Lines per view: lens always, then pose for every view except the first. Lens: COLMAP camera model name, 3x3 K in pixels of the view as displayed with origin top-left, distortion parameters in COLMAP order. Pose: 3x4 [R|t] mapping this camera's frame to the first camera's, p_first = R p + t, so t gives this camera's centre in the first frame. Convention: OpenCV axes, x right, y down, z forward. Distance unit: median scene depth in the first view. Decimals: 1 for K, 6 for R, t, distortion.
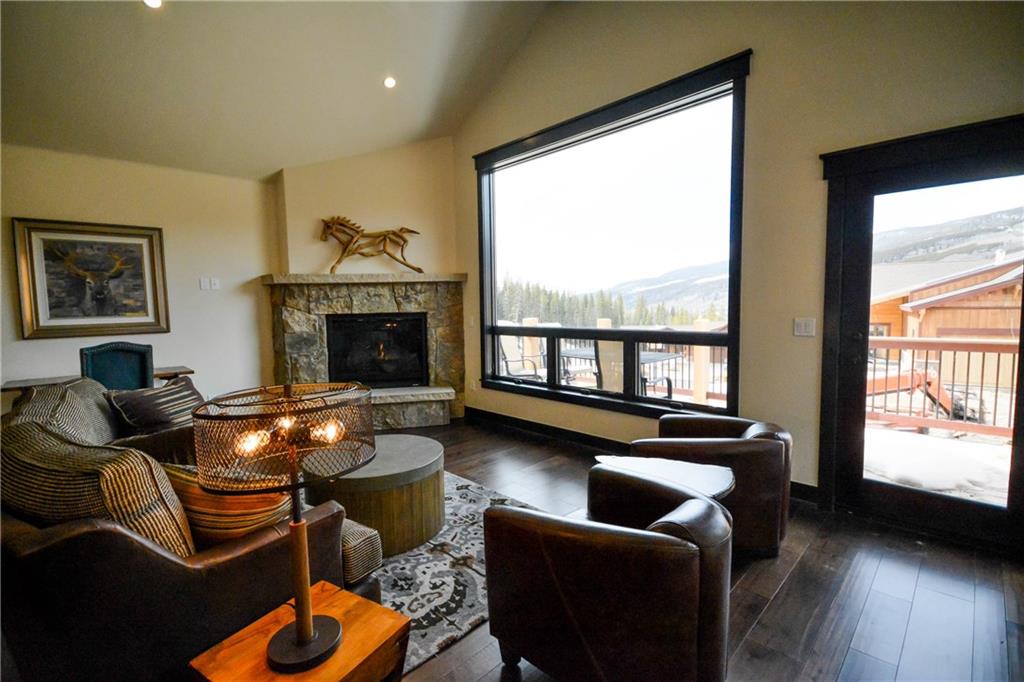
lens RADIAL K [[457.0, 0, 512.0], [0, 457.0, 341.0], [0, 0, 1]] dist [-0.003498, -0.000627]
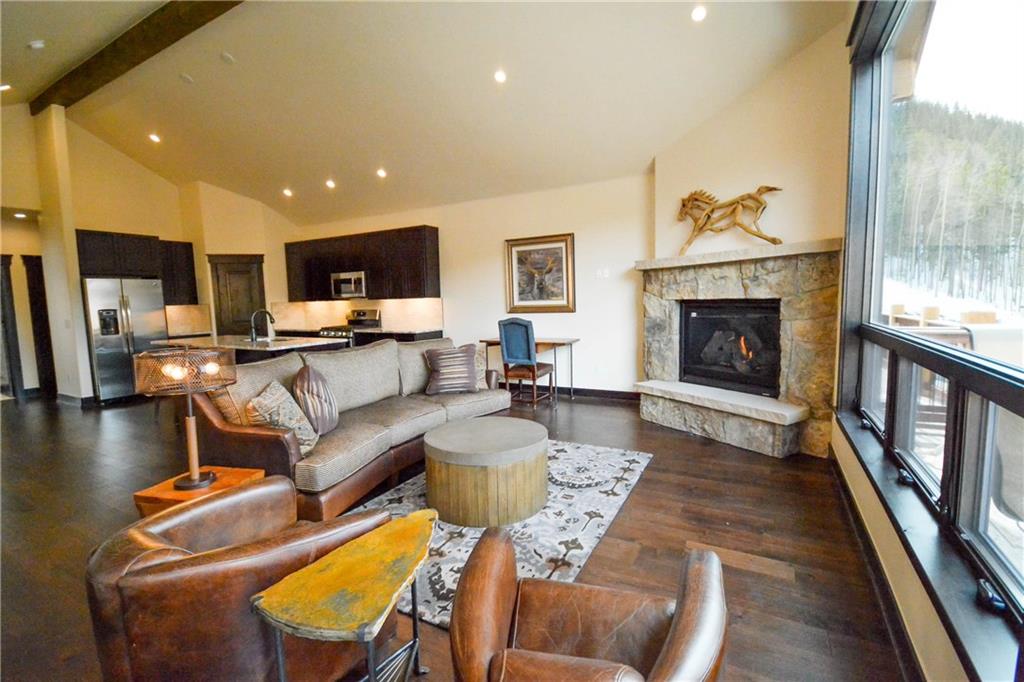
lens RADIAL K [[452.7, 0, 515.0], [0, 452.7, 340.4], [0, 0, 1]] dist [-0.000674, -0.000257]
pose [[0.289064, 0.099302, -0.952145, 0.400301], [-0.055227, 0.994679, 0.086971, -0.037901], [0.955715, 0.027444, 0.293010, 0.409843]]
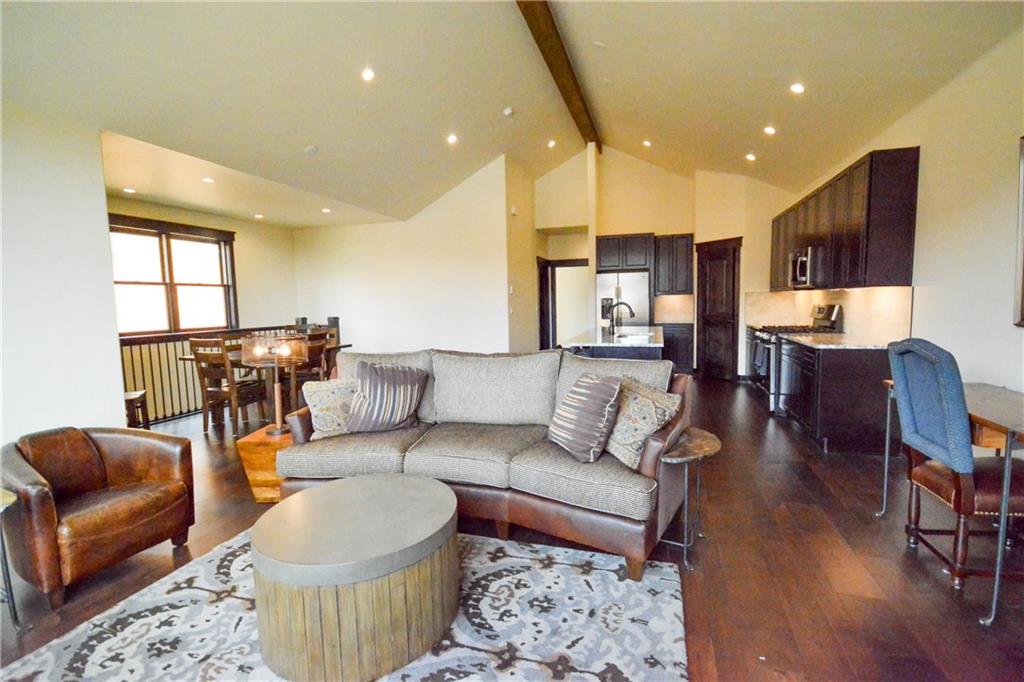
lens RADIAL K [[452.7, 0, 515.0], [0, 452.7, 340.4], [0, 0, 1]] dist [-0.000674, -0.000257]
pose [[-0.879358, 0.079442, -0.469487, -0.110938], [-0.000113, 0.985949, 0.167044, -0.070465], [0.476161, 0.146945, -0.866994, 0.925850]]
